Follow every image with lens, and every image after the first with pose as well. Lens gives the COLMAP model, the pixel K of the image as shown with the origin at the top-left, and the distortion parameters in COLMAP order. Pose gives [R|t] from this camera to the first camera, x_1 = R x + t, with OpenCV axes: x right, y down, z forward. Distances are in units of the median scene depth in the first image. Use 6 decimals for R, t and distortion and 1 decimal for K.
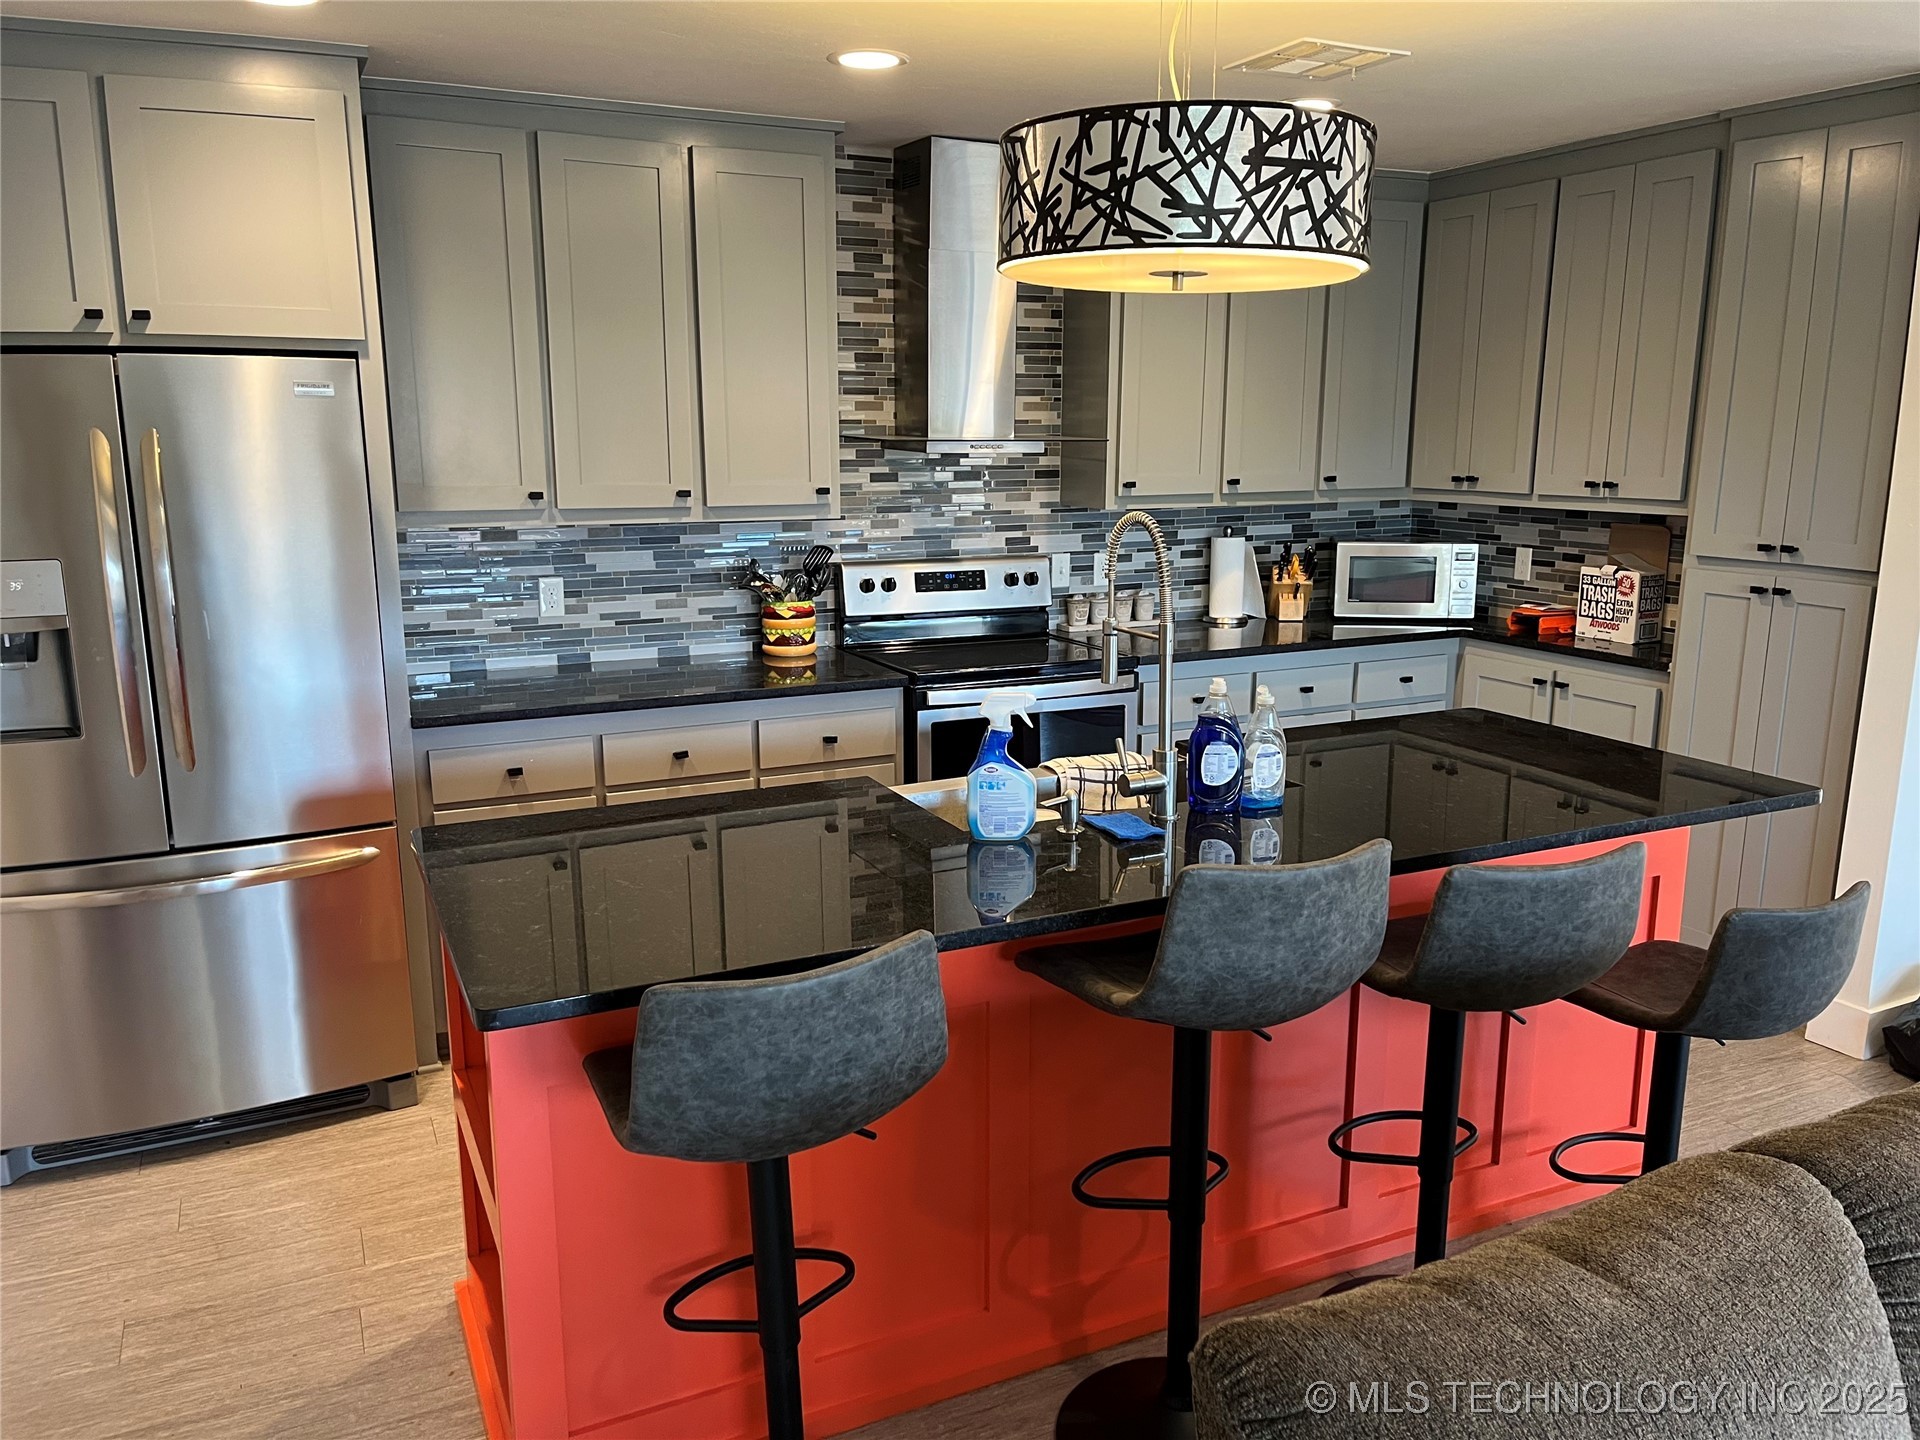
lens RADIAL K [[1461.4, 0, 959.3], [0, 1461.4, 742.8], [0, 0, 1]] dist [0.121180, -0.194744]
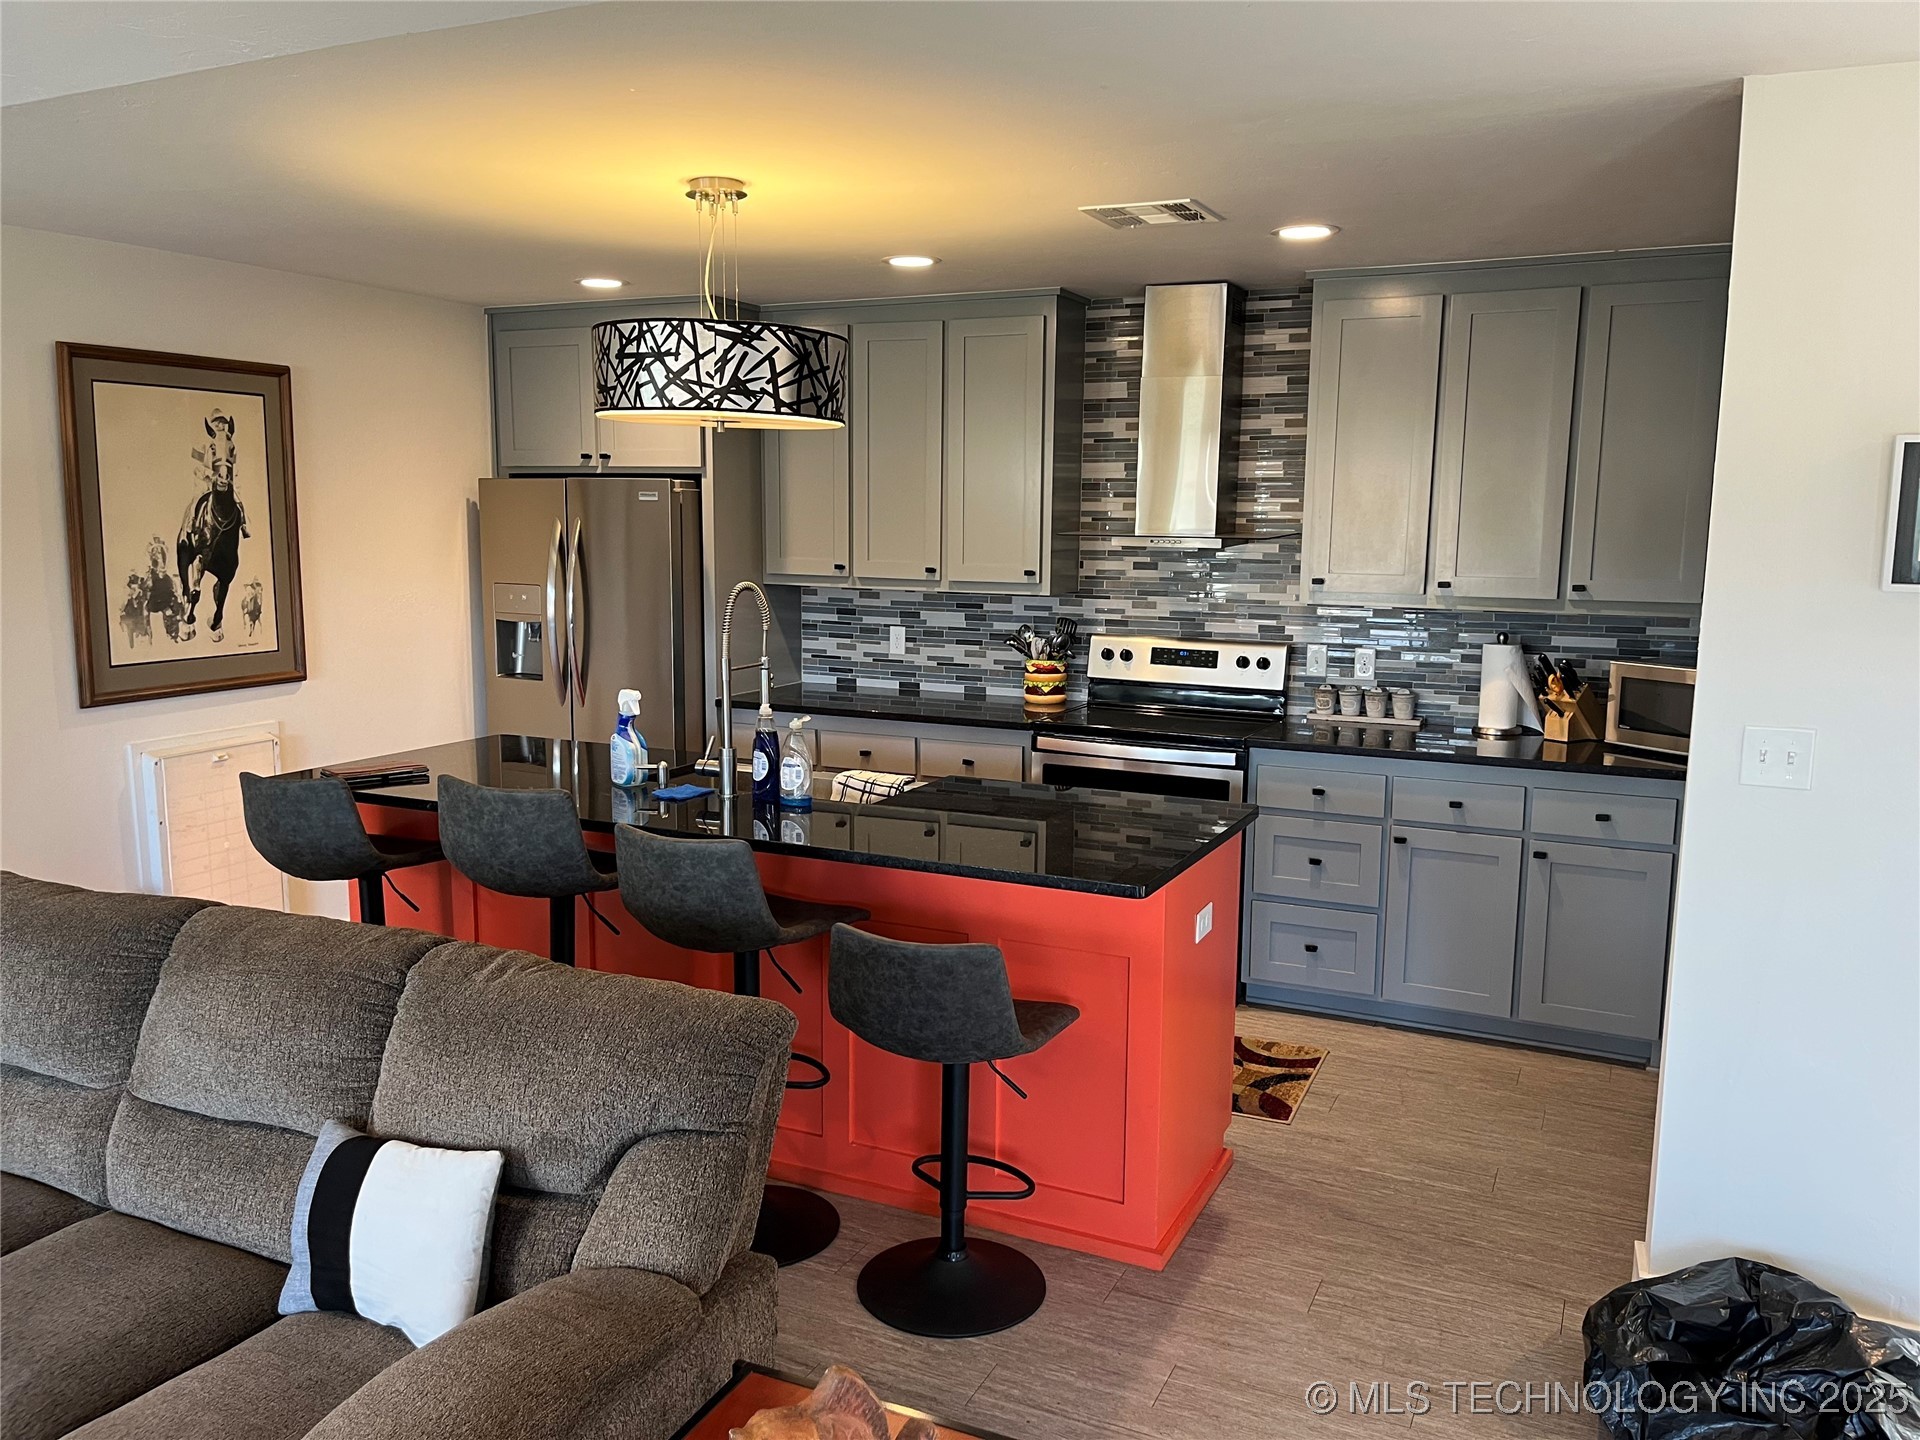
lens RADIAL K [[1451.4, 0, 960.0], [0, 1451.4, 720.0], [0, 0, 1]] dist [0.088777, -0.121063]
pose [[0.633793, 0.118046, -0.764442, 1.523974], [-0.176290, 0.984321, 0.005839, -0.078549], [0.753146, 0.131063, 0.644666, 0.296841]]
